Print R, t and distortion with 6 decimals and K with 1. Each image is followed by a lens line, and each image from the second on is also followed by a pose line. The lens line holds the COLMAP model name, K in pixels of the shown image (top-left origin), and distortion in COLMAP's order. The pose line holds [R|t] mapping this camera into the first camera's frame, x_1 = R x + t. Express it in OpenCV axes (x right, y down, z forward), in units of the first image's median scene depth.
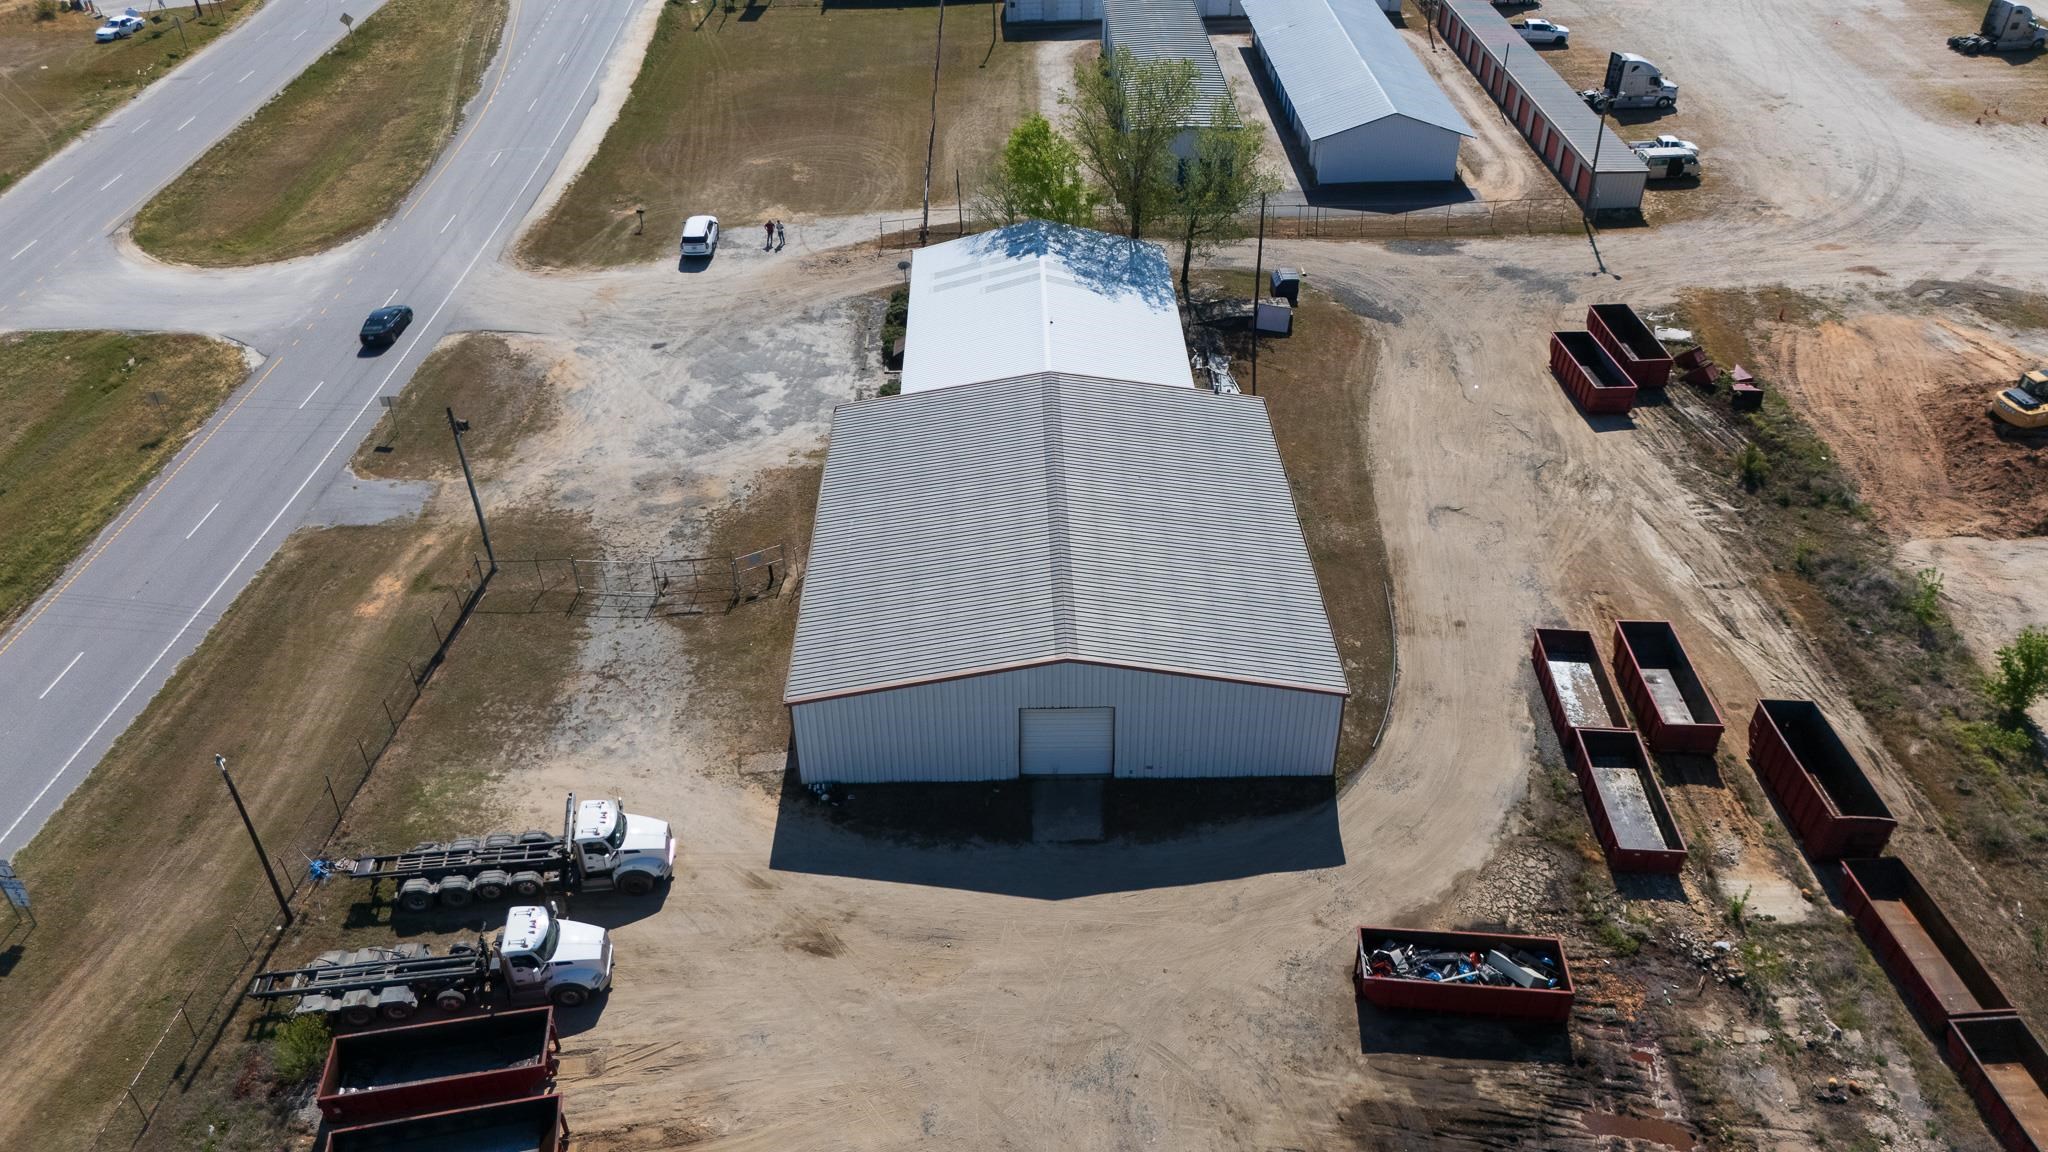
lens RADIAL K [[1495.5, 0, 1022.5], [0, 1495.5, 588.5], [0, 0, 1]] dist [0.049700, -0.035034]
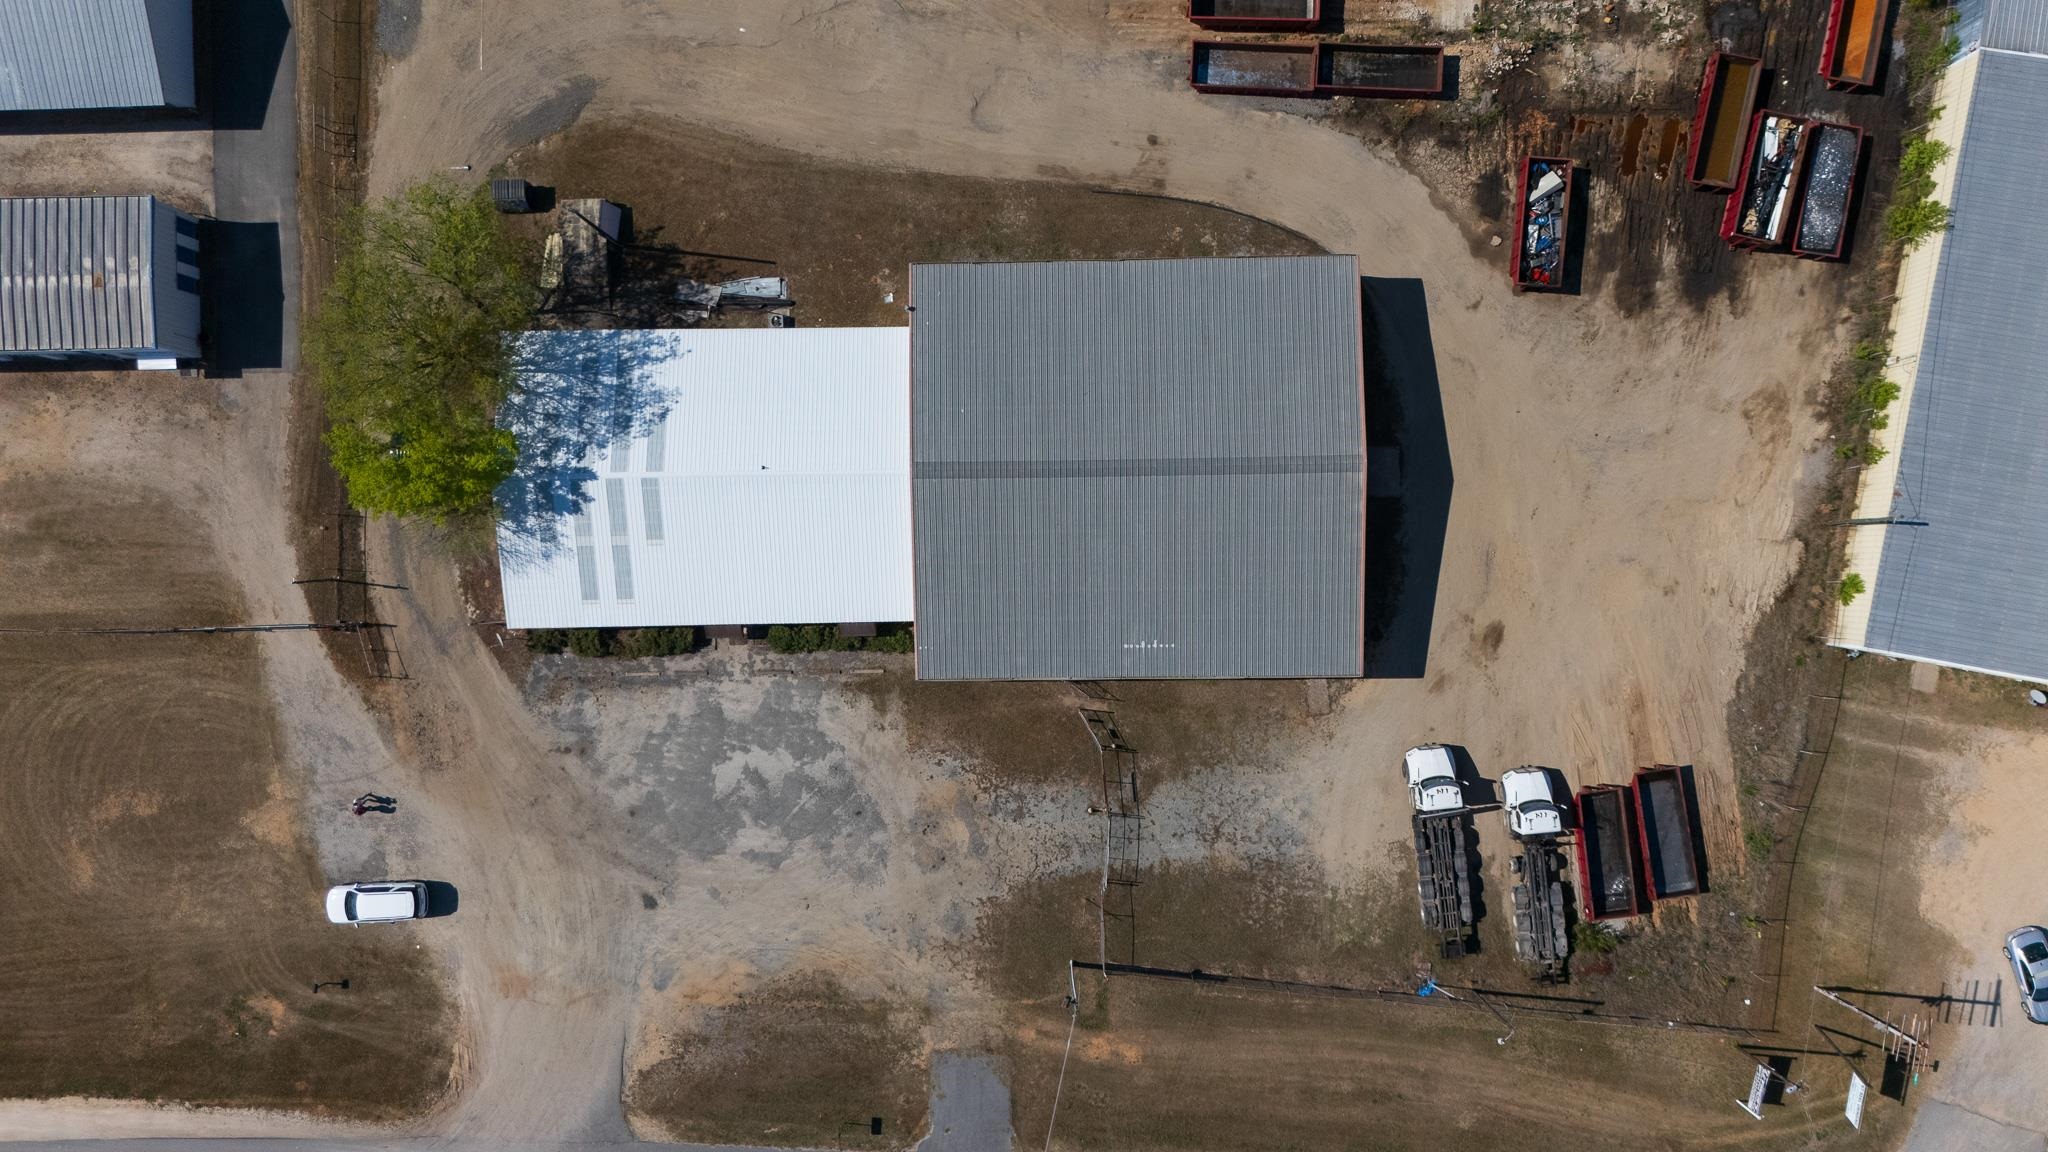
lens RADIAL K [[1495.5, 0, 1007.2], [0, 1495.5, 553.5], [0, 0, 1]] dist [0.049700, -0.035034]
pose [[0.002128, -0.999960, 0.008674, -0.051808], [0.617306, 0.008138, 0.786681, -1.011113], [-0.786720, 0.003680, 0.617299, 0.355931]]
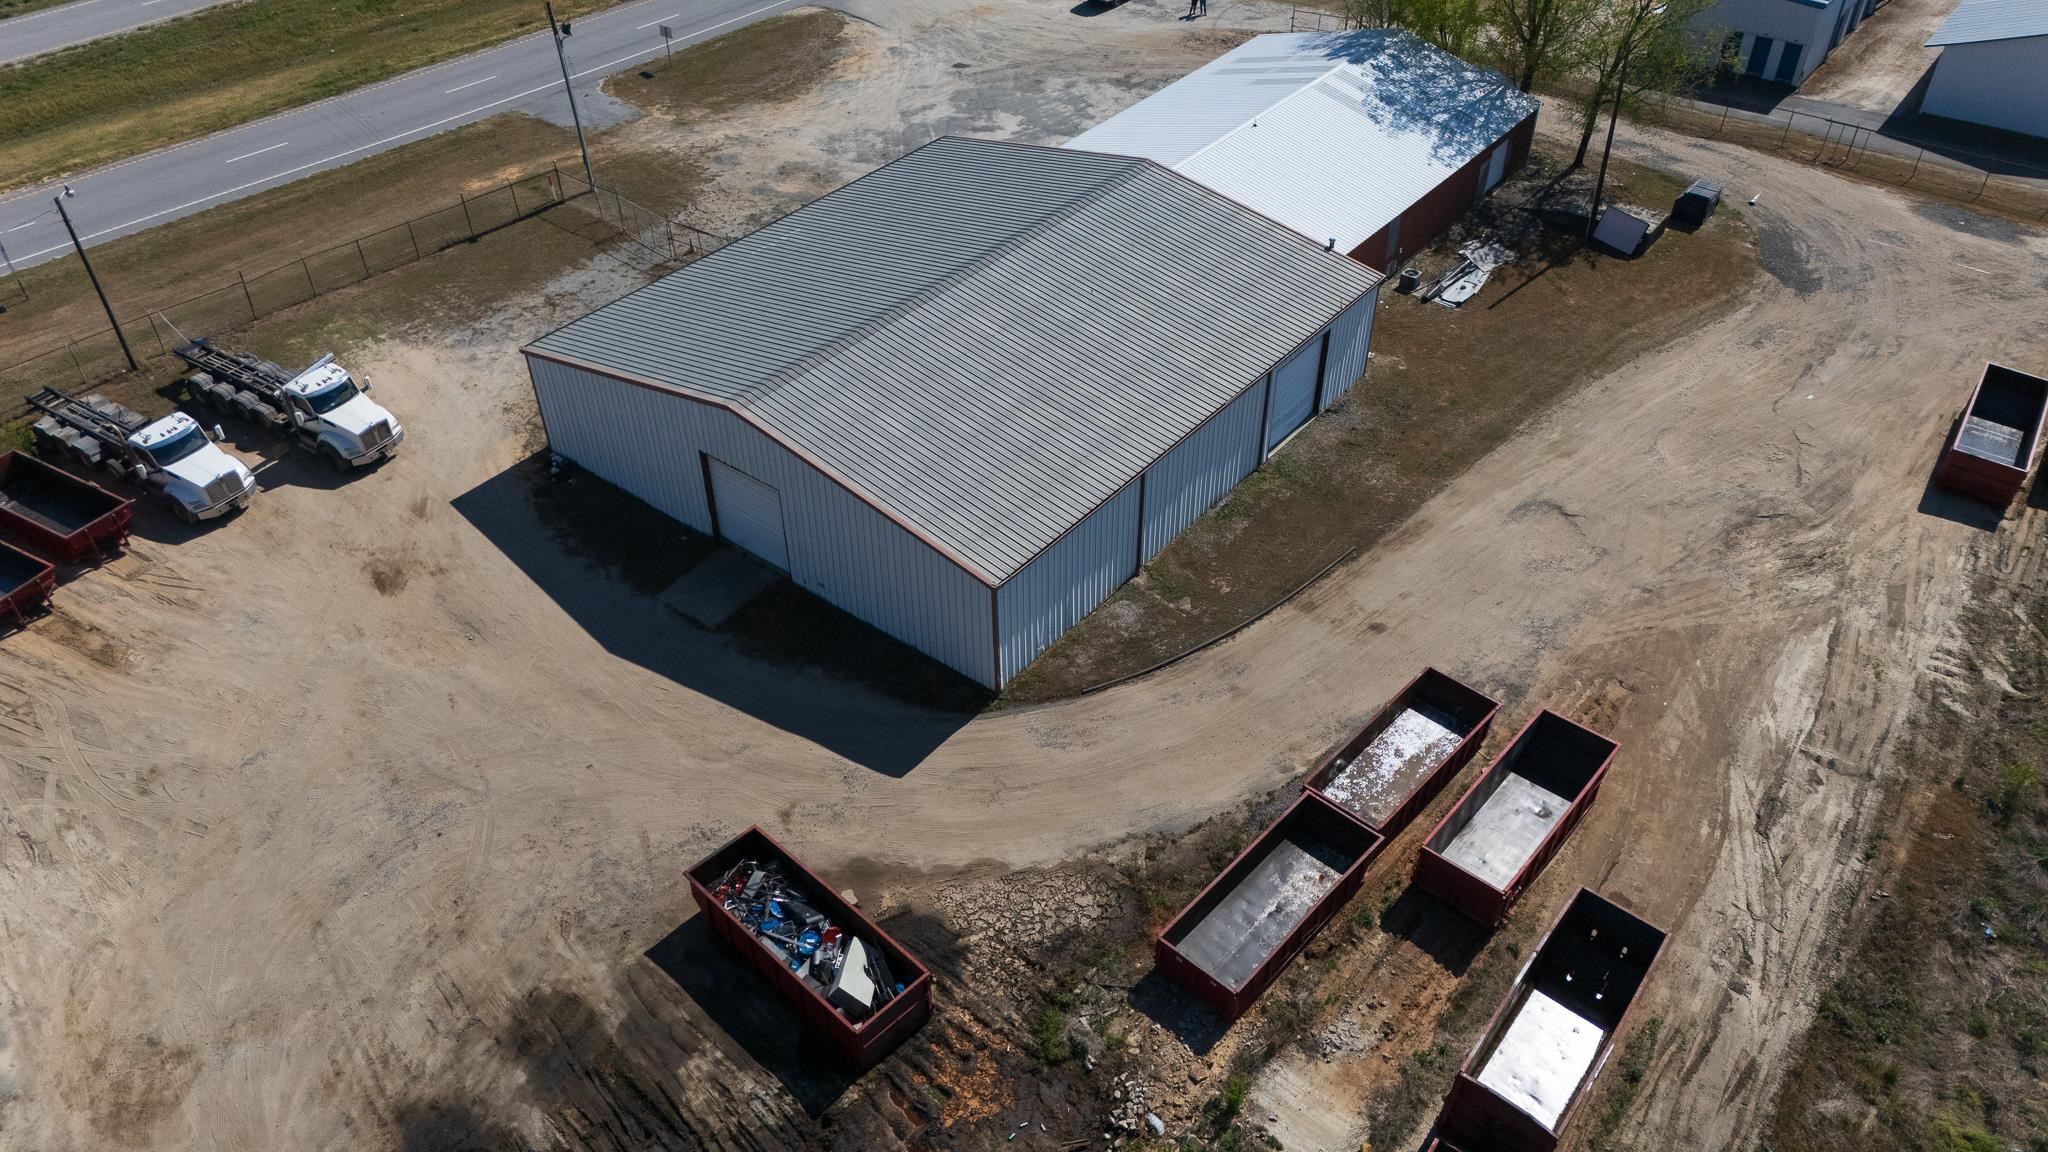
lens RADIAL K [[1495.5, 0, 1027.8], [0, 1495.5, 588.3], [0, 0, 1]] dist [0.049700, -0.035034]
pose [[0.775946, 0.405705, -0.483024, 0.505493], [-0.371082, 0.912801, 0.170567, -0.053539], [0.510104, 0.046891, 0.858834, 0.314172]]
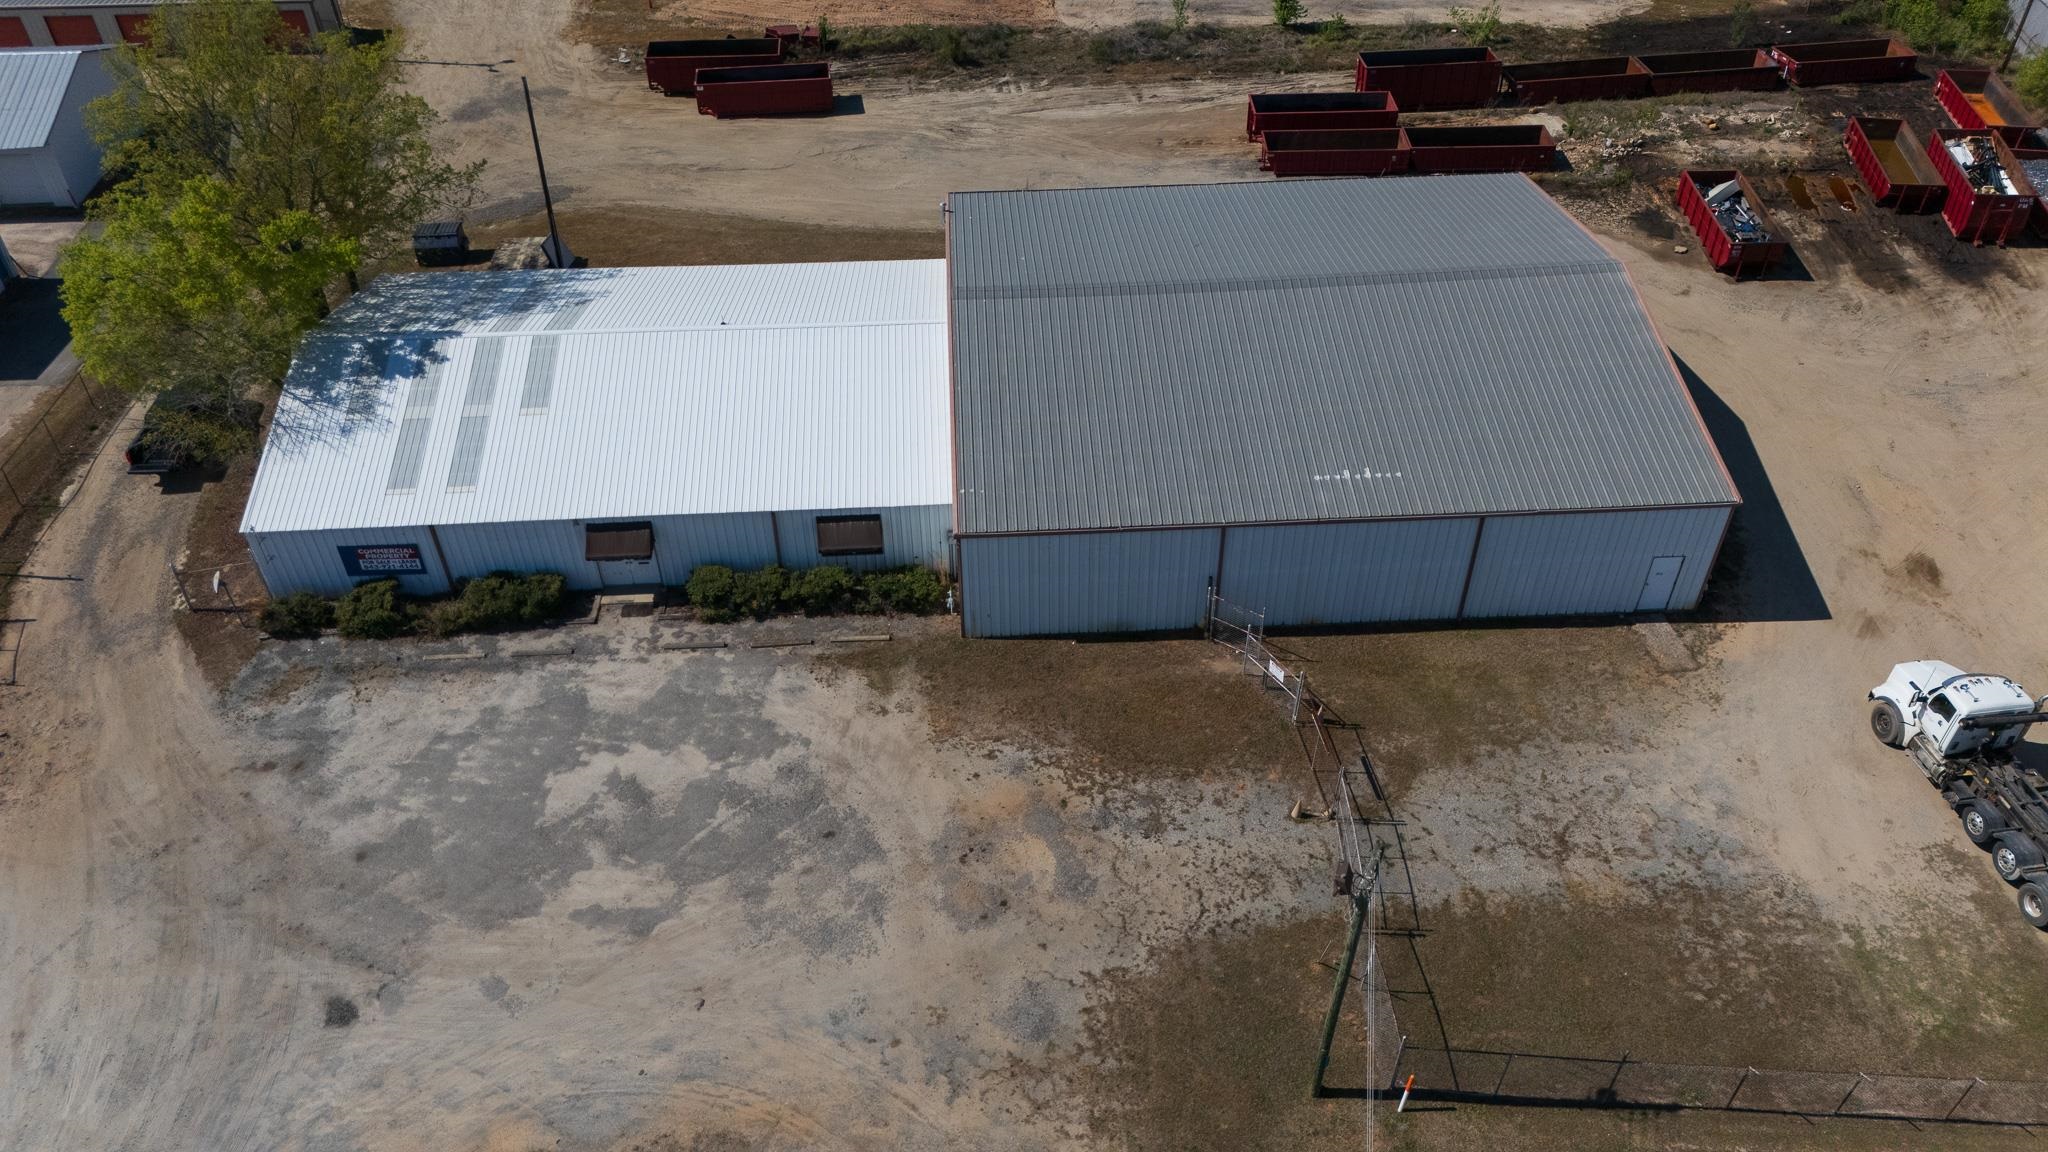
lens RADIAL K [[1495.5, 0, 1016.1], [0, 1495.5, 590.1], [0, 0, 1]] dist [0.049700, -0.035034]
pose [[-0.030200, -0.647944, 0.761089, -0.653762], [0.602549, 0.595729, 0.531076, -0.453152], [-0.797510, 0.474632, 0.372427, 0.878449]]
